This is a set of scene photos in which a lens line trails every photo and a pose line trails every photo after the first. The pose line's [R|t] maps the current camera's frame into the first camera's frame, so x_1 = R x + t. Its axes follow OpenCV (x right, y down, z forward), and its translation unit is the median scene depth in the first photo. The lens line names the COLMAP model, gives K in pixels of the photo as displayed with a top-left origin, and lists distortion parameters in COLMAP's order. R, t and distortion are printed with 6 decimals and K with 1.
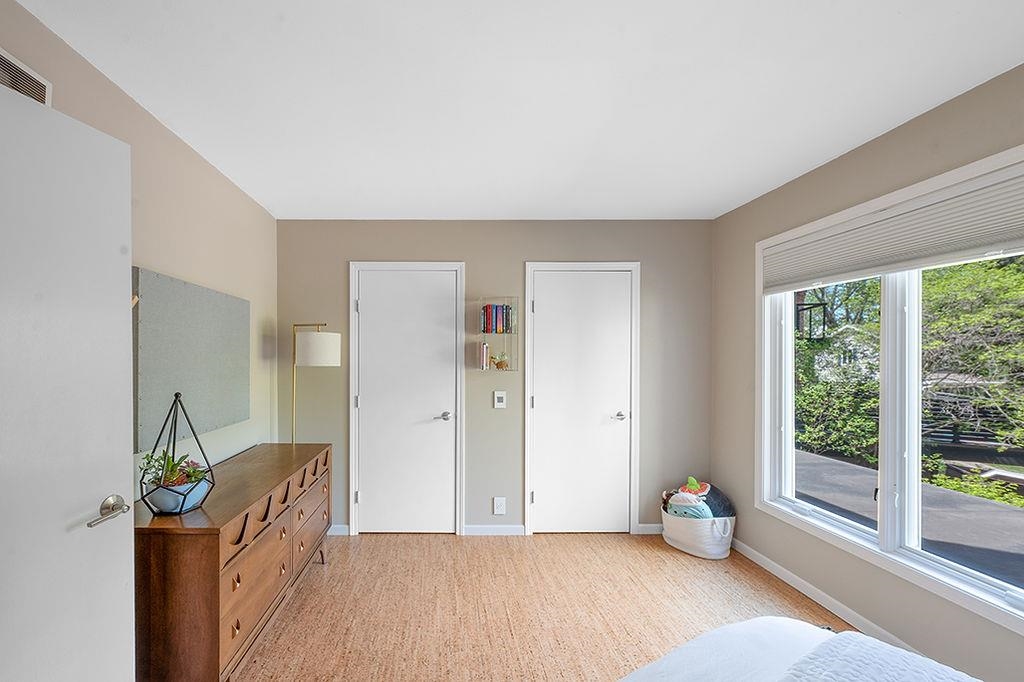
lens RADIAL K [[432.6, 0, 511.8], [0, 432.6, 362.5], [0, 0, 1]] dist [-0.000389, -0.000035]
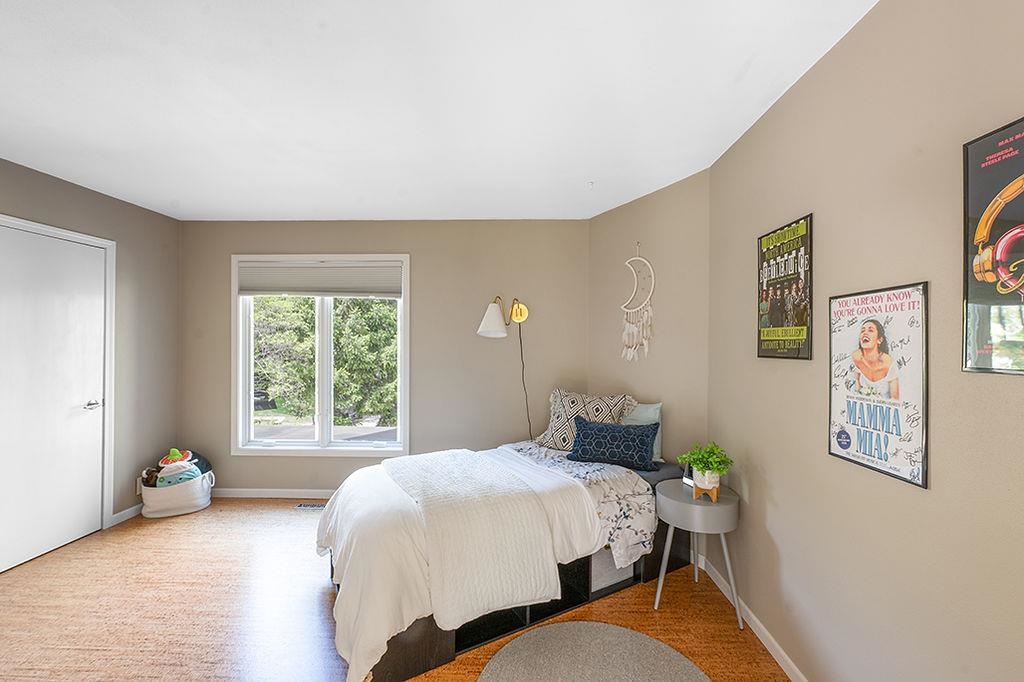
lens RADIAL K [[404.6, 0, 512.0], [0, 404.6, 341.0], [0, 0, 1]] dist [0.000250, 0.000090]
pose [[0.049931, 0.000415, 0.998753, -0.606476], [-0.004368, 0.999990, -0.000197, -0.016700], [-0.998743, -0.004353, 0.049932, 0.081413]]
